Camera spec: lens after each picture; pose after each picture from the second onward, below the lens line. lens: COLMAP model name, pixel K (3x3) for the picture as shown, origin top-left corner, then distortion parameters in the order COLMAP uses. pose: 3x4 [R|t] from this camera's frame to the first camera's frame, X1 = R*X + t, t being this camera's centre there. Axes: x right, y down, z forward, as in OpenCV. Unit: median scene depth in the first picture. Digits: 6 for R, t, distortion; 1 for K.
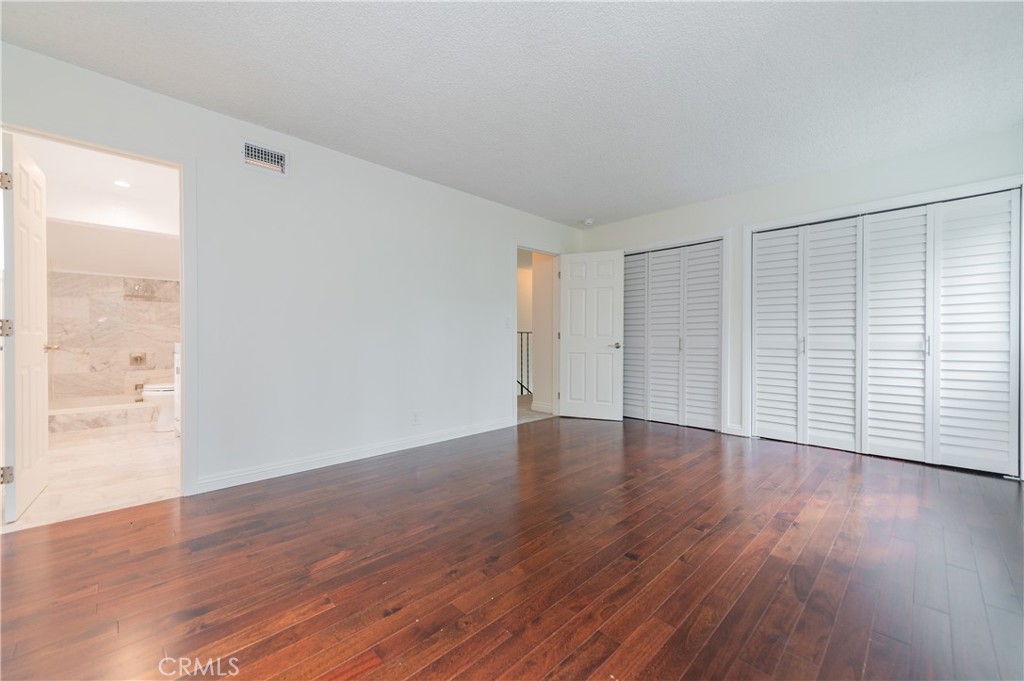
lens RADIAL K [[398.7, 0, 511.0], [0, 398.7, 339.6], [0, 0, 1]] dist [0.001492, -0.000216]
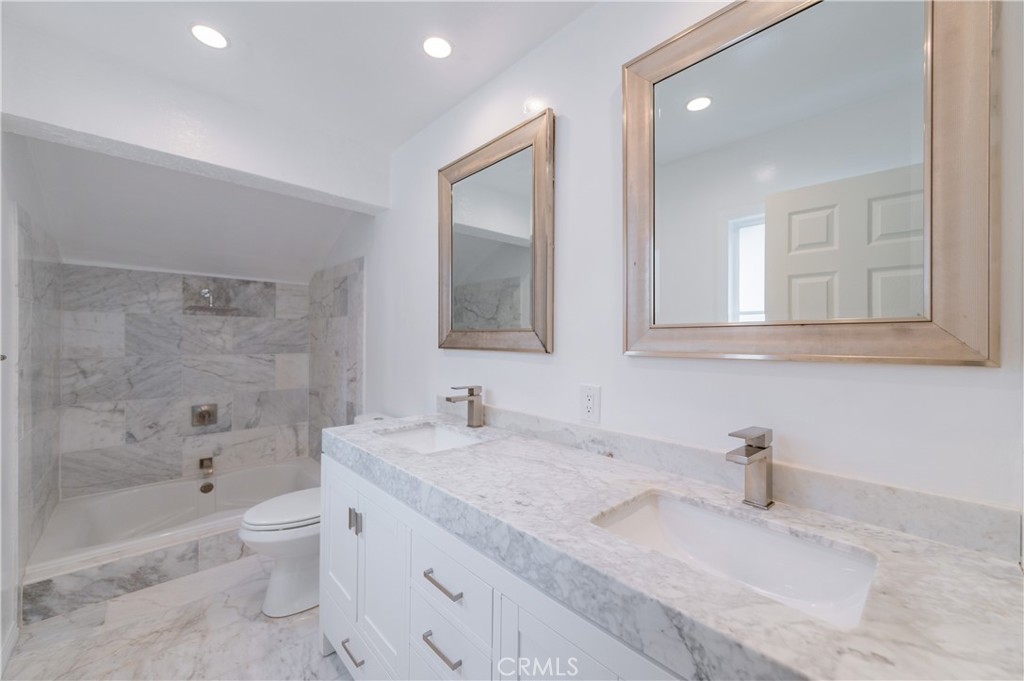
lens RADIAL K [[398.7, 0, 512.4], [0, 398.7, 341.3], [0, 0, 1]] dist [0.001492, -0.000216]
pose [[0.999265, 0.007092, -0.037669, -0.473898], [-0.007117, 0.999975, -0.000516, -0.063423], [0.037665, 0.000784, 0.999290, 0.443817]]
